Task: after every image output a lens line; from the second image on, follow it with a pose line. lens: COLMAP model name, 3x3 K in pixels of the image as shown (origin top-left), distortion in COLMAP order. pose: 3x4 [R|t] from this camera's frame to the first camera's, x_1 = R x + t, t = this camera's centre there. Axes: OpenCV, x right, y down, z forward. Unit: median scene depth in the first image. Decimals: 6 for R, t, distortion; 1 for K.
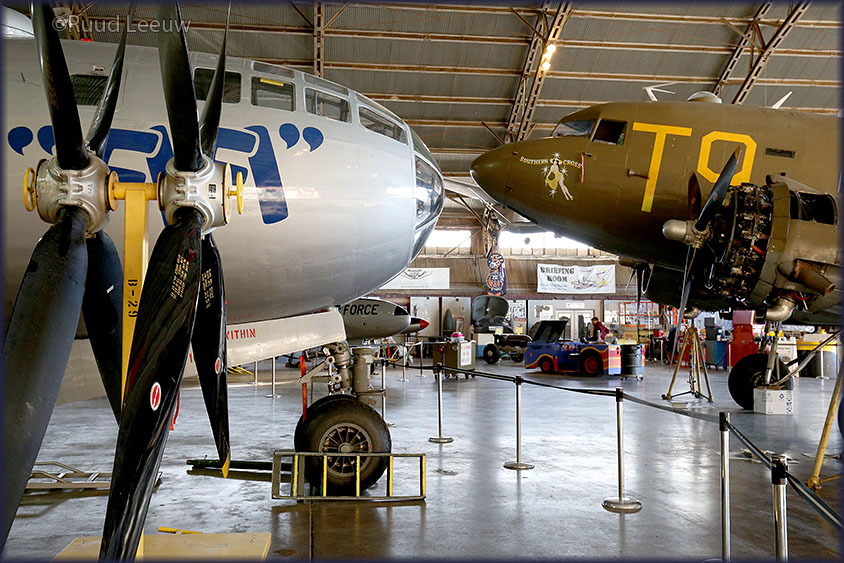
lens RADIAL K [[804.9, 0, 422.0], [0, 804.9, 281.5], [0, 0, 1]] dist [-0.003462, -0.000541]
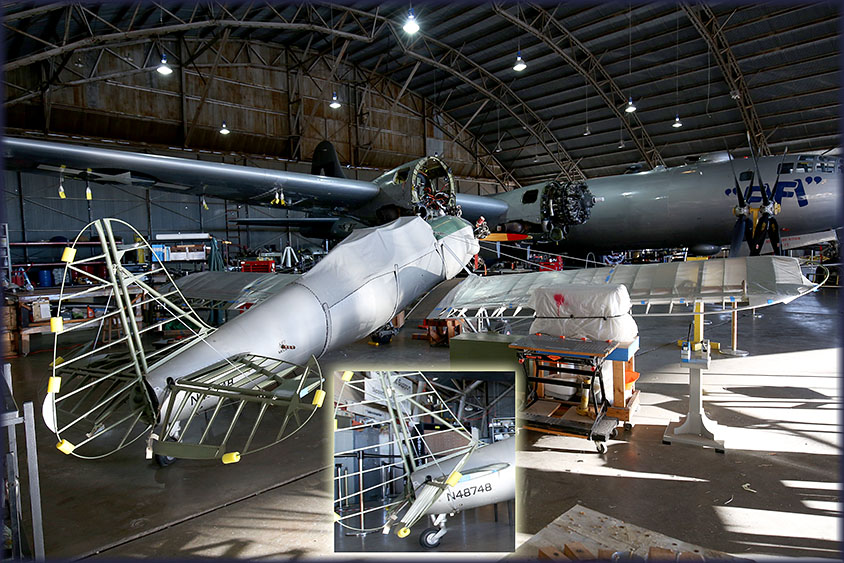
lens RADIAL K [[527.2, 0, 422.0], [0, 527.2, 281.5], [0, 0, 1]] dist [-0.003698, -0.000322]
pose [[0.580976, 0.038371, -0.813016, 0.708913], [0.058383, 0.994350, 0.088650, -0.045244], [0.811824, -0.098970, 0.575454, -1.660557]]
